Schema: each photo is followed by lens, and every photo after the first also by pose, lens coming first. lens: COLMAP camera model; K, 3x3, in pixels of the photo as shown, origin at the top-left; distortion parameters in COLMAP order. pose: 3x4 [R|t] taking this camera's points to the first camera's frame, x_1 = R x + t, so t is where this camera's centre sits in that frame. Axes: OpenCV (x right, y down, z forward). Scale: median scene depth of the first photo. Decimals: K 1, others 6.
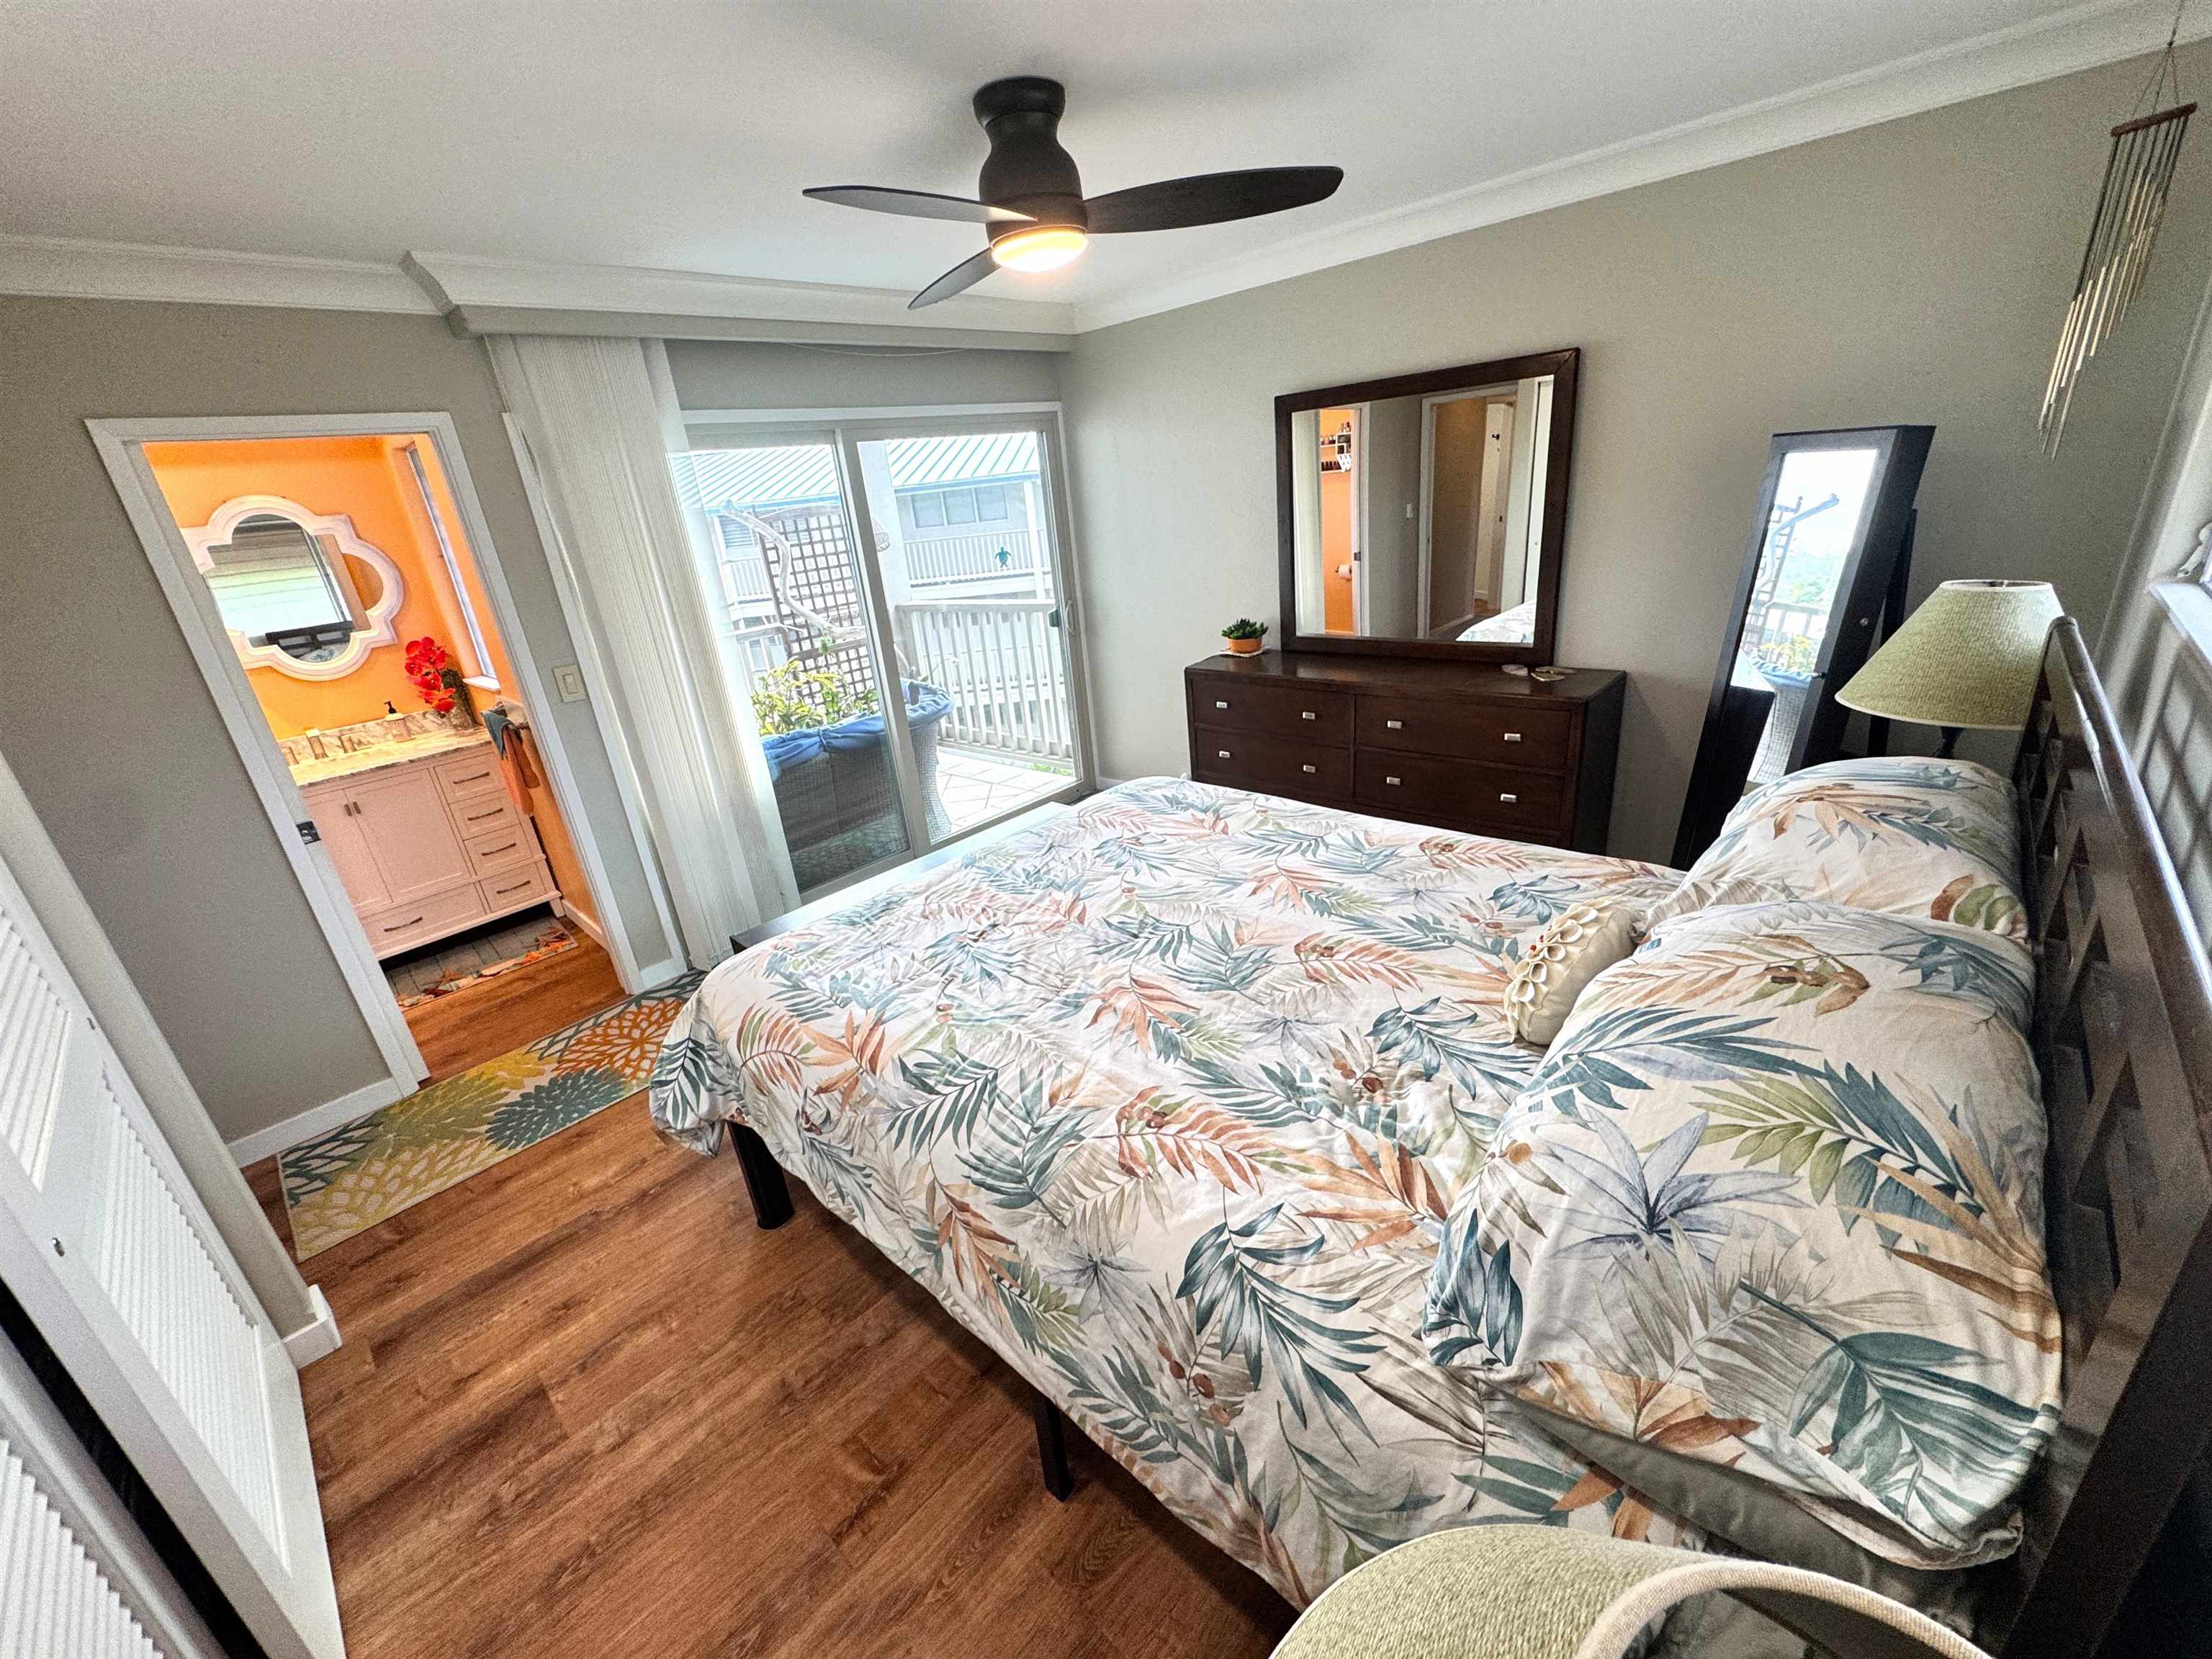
lens RADIAL K [[888.9, 0, 1090.8], [0, 888.9, 826.3], [0, 0, 1]] dist [-0.002649, 0.000866]
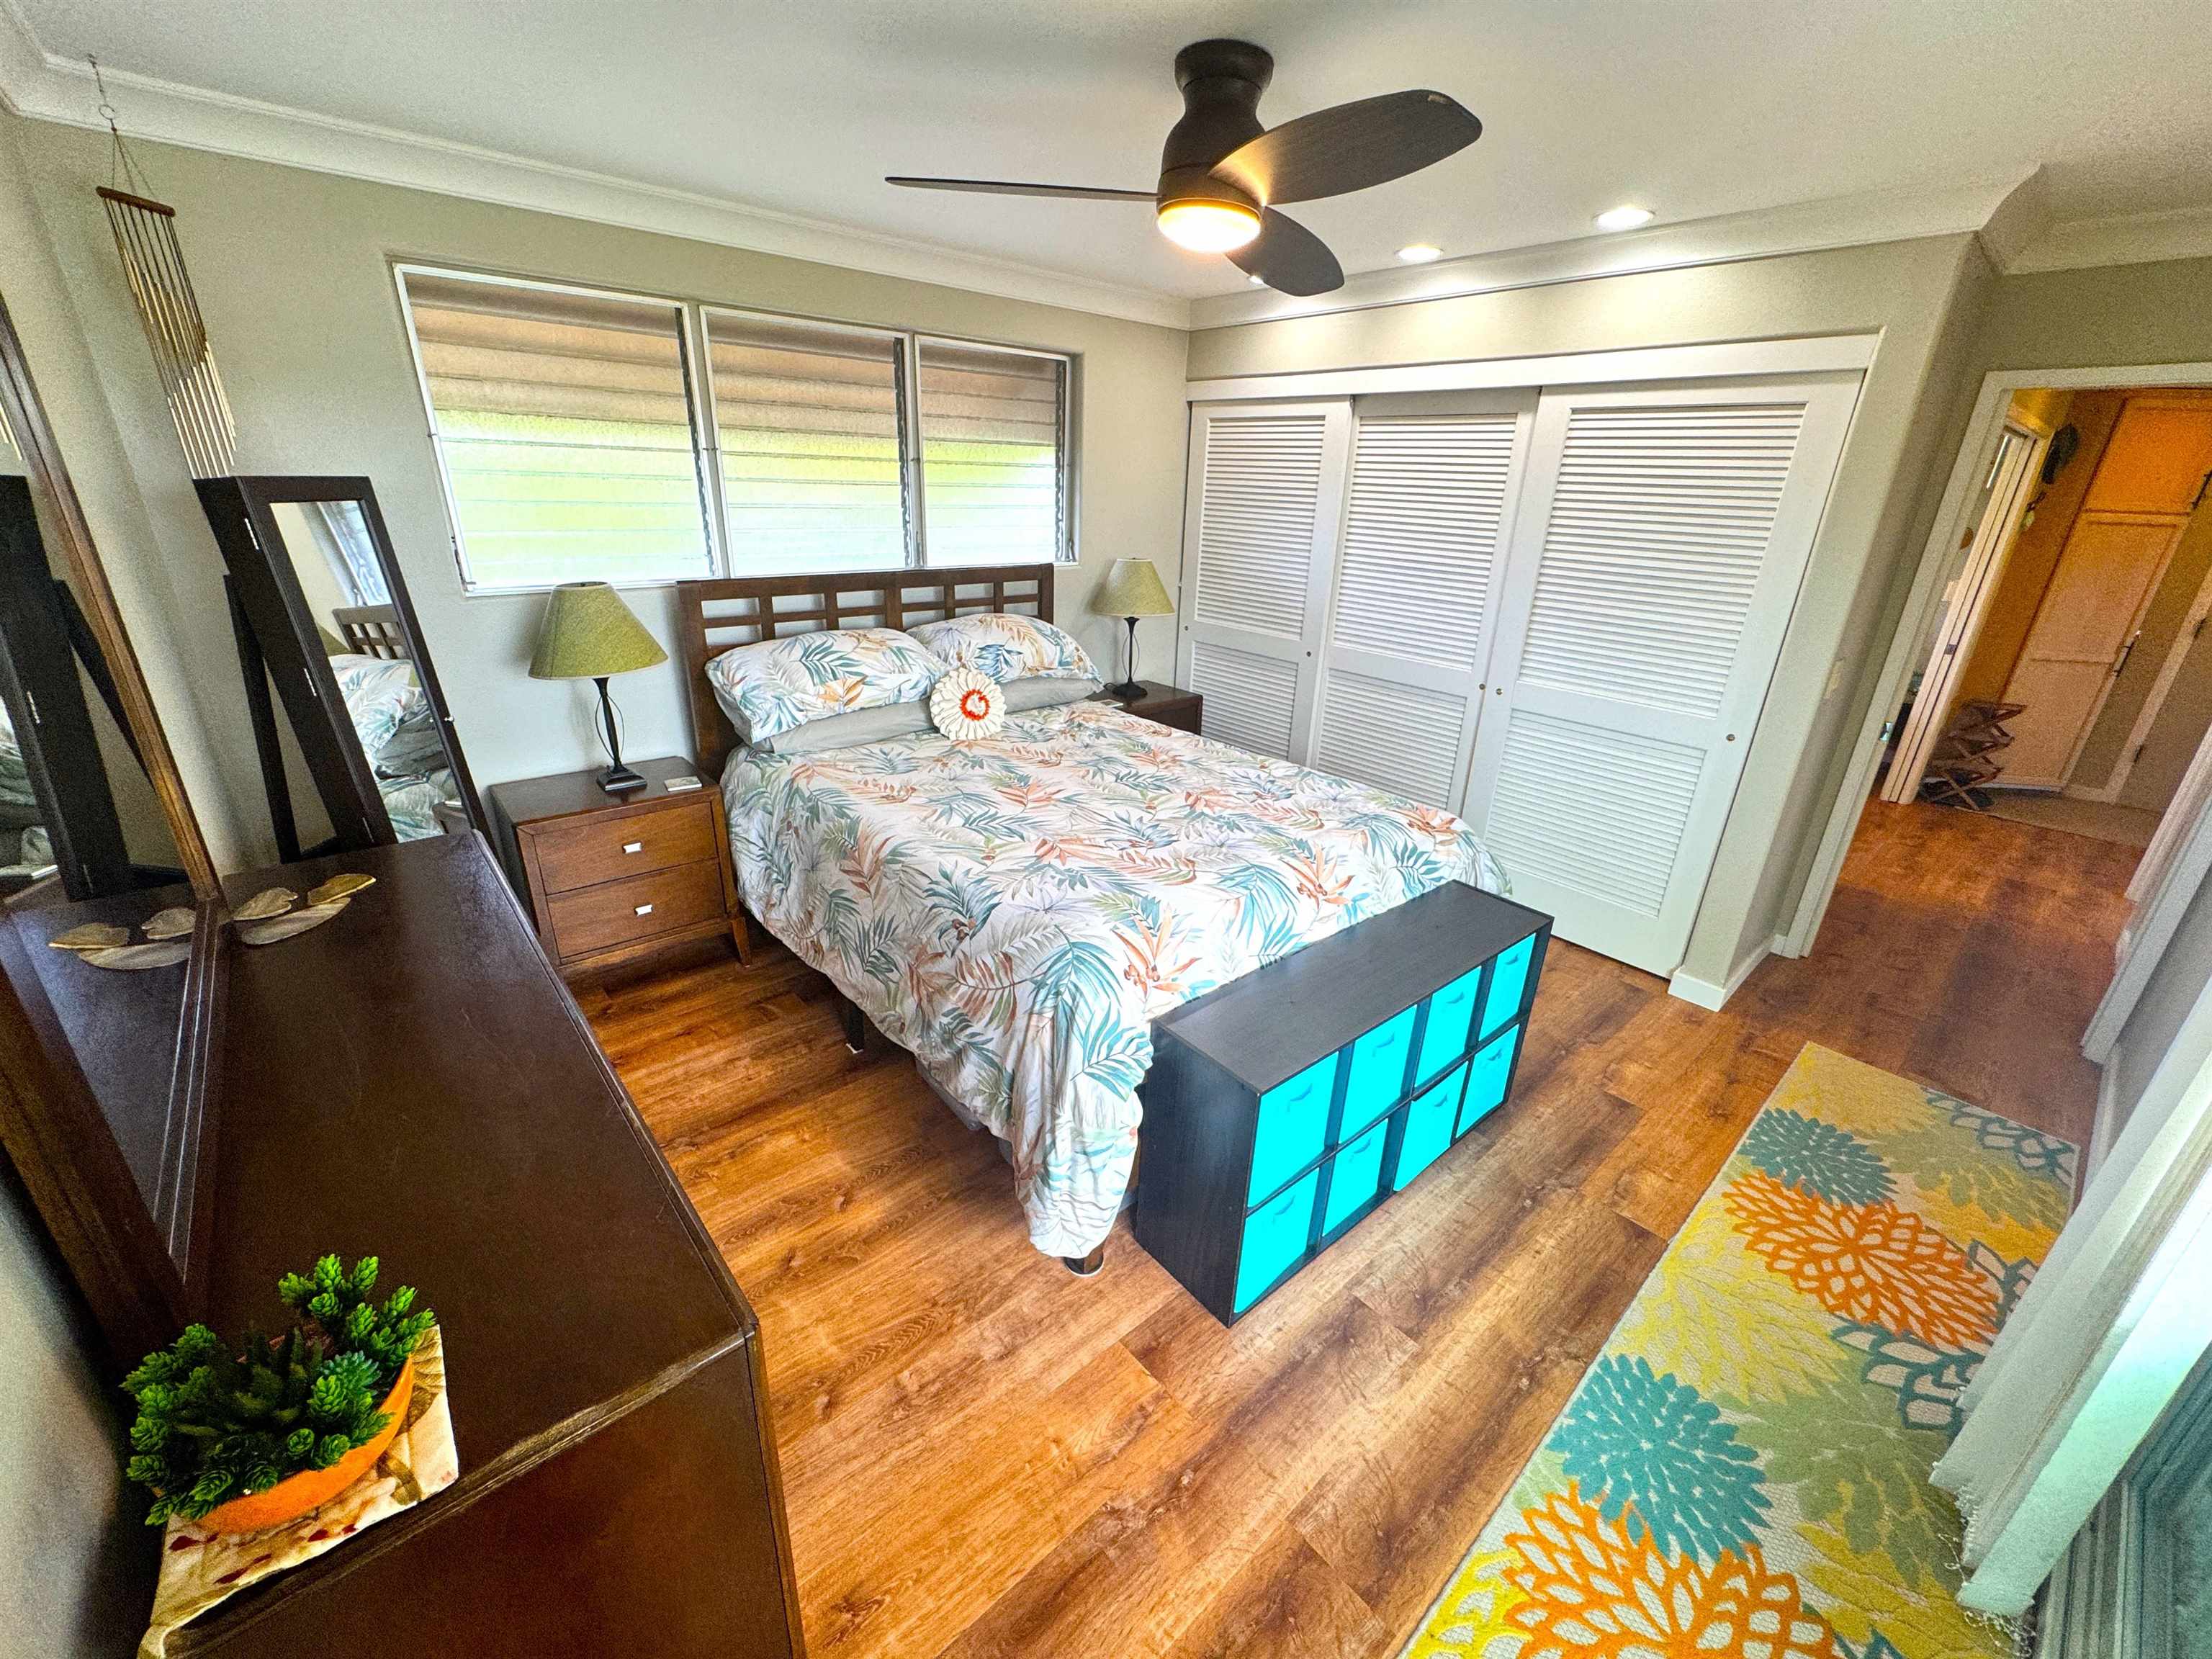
lens RADIAL K [[888.9, 0, 1110.7], [0, 888.9, 828.0], [0, 0, 1]] dist [-0.002649, 0.000866]
pose [[-0.994484, 0.030358, 0.100395, -0.027944], [0.090311, 0.734615, 0.672447, -0.813095], [-0.053338, 0.677805, -0.733304, 2.101201]]
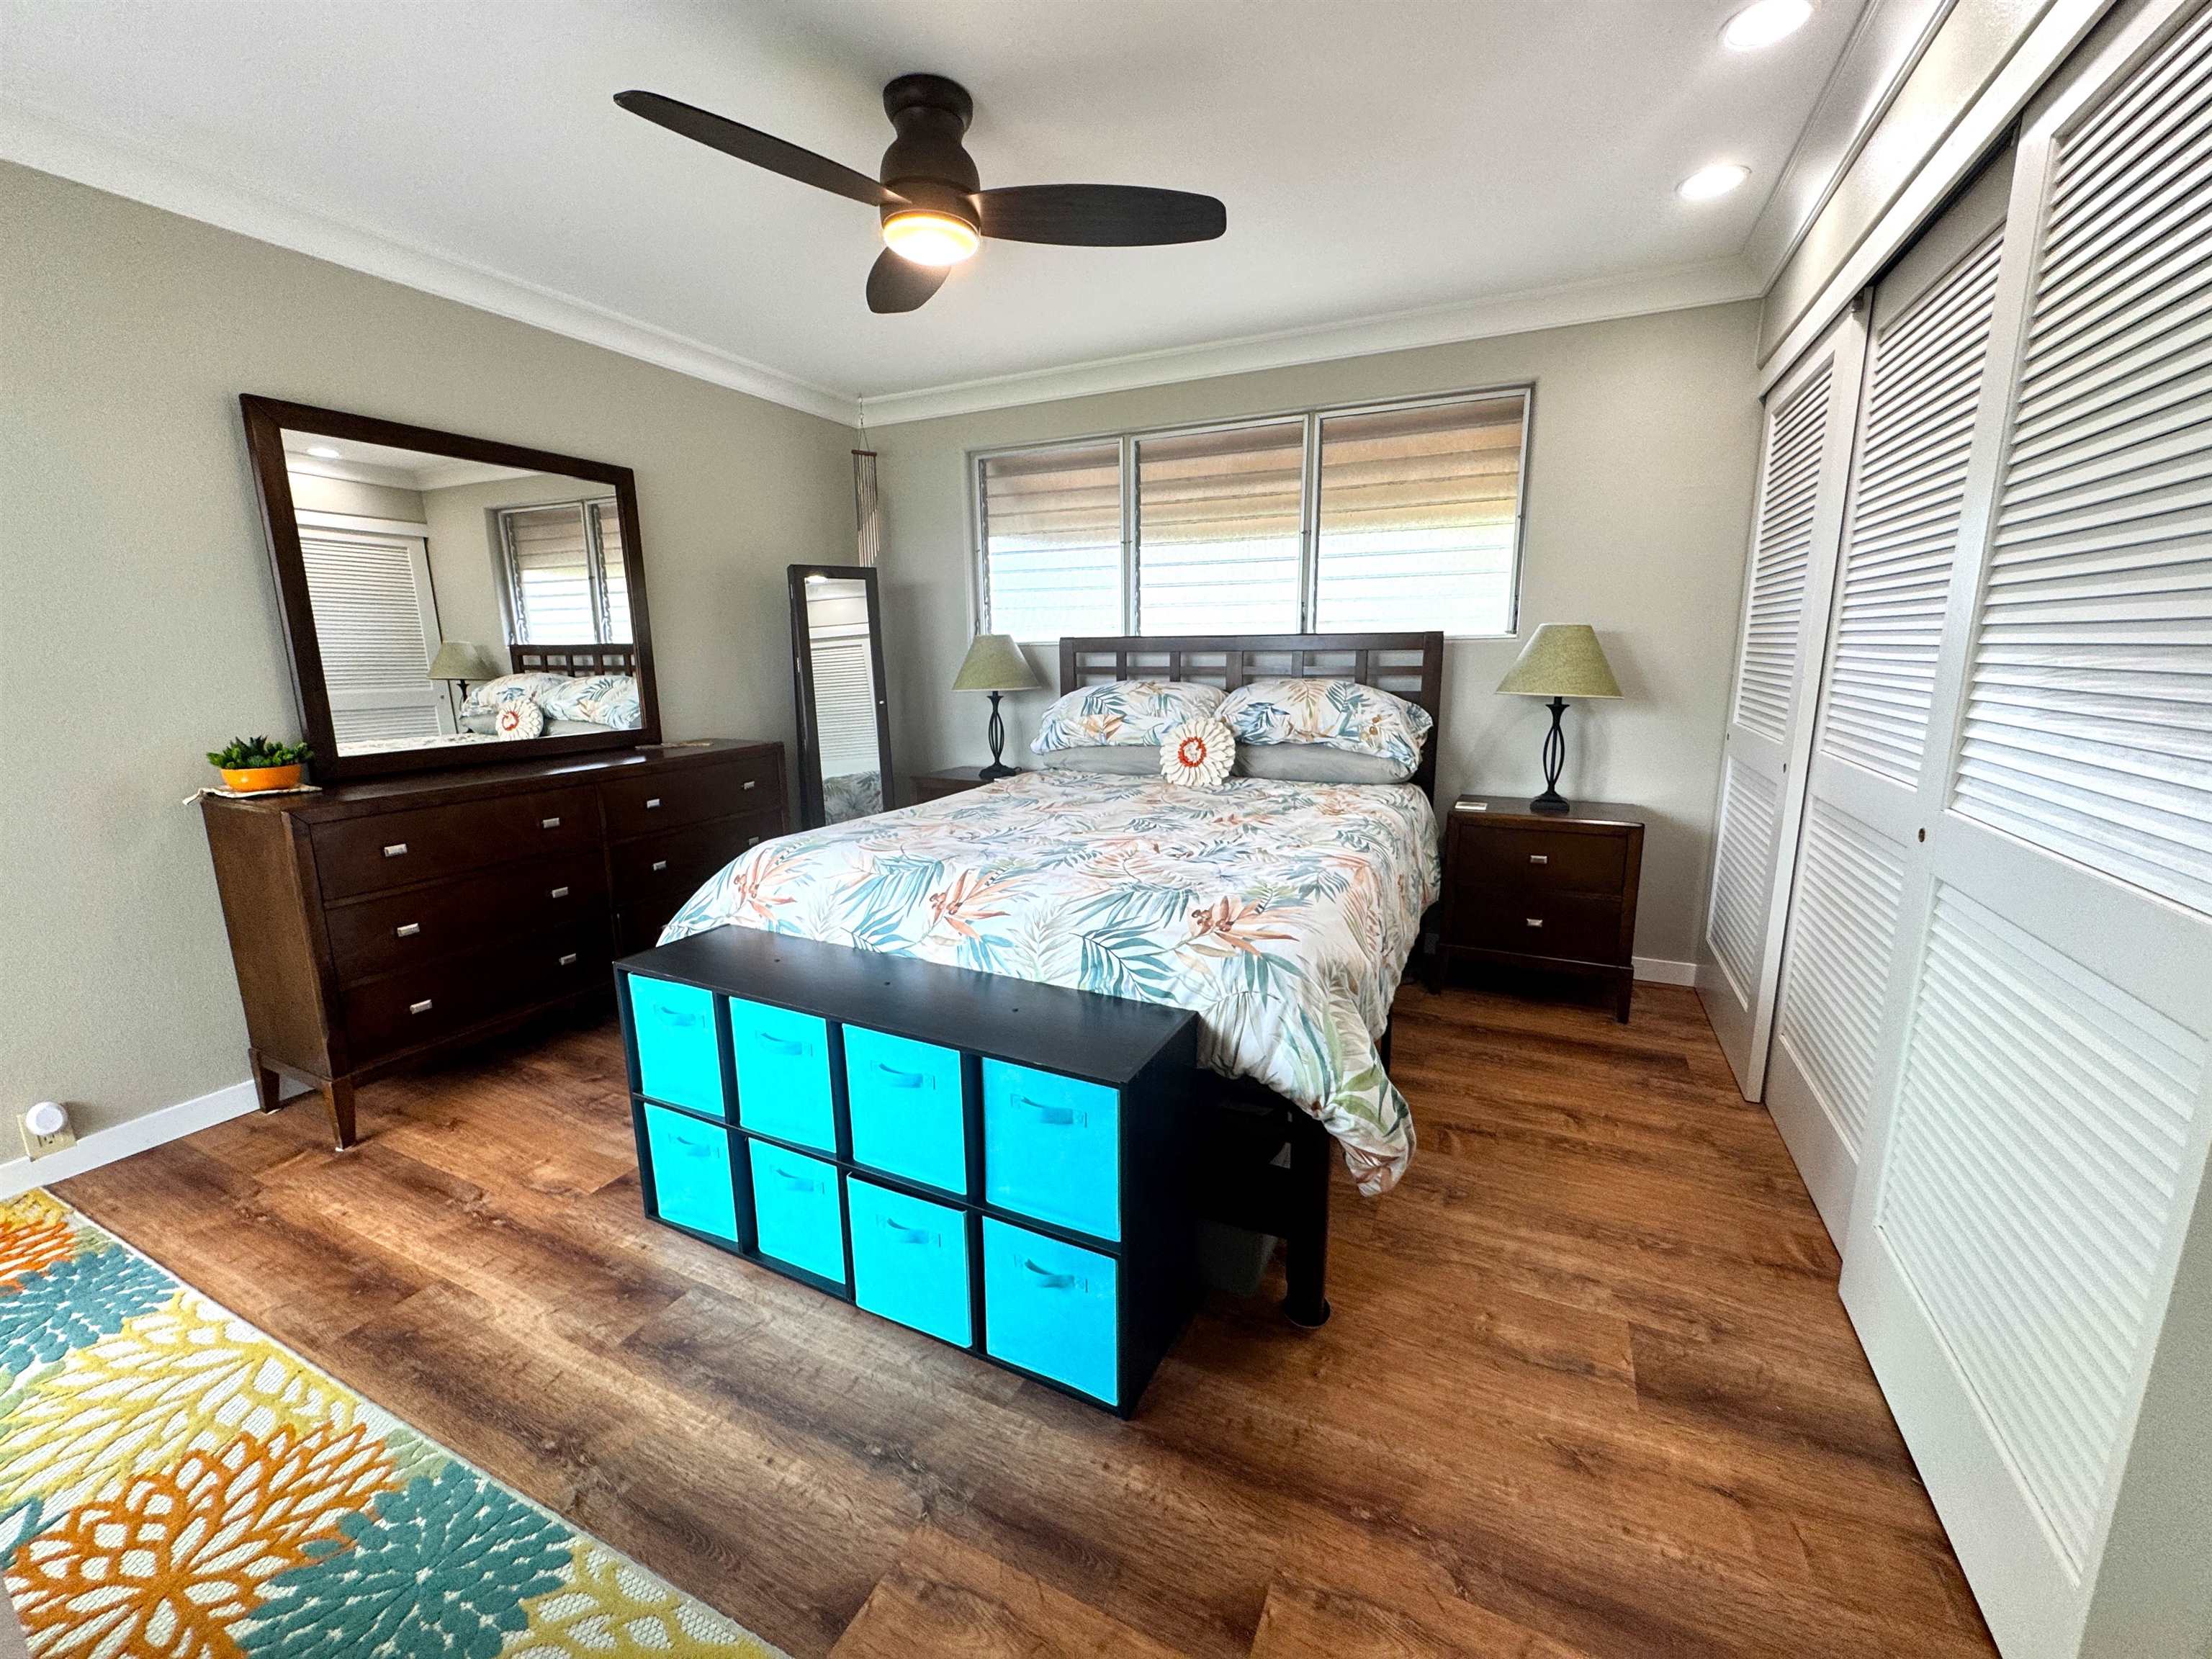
lens RADIAL K [[888.9, 0, 1100.0], [0, 888.9, 831.8], [0, 0, 1]] dist [-0.002649, 0.000866]
pose [[-0.307910, -0.091128, 0.947041, -1.138572], [0.382579, 0.899520, 0.210942, -0.170255], [-0.871105, 0.427270, -0.242108, 1.354875]]
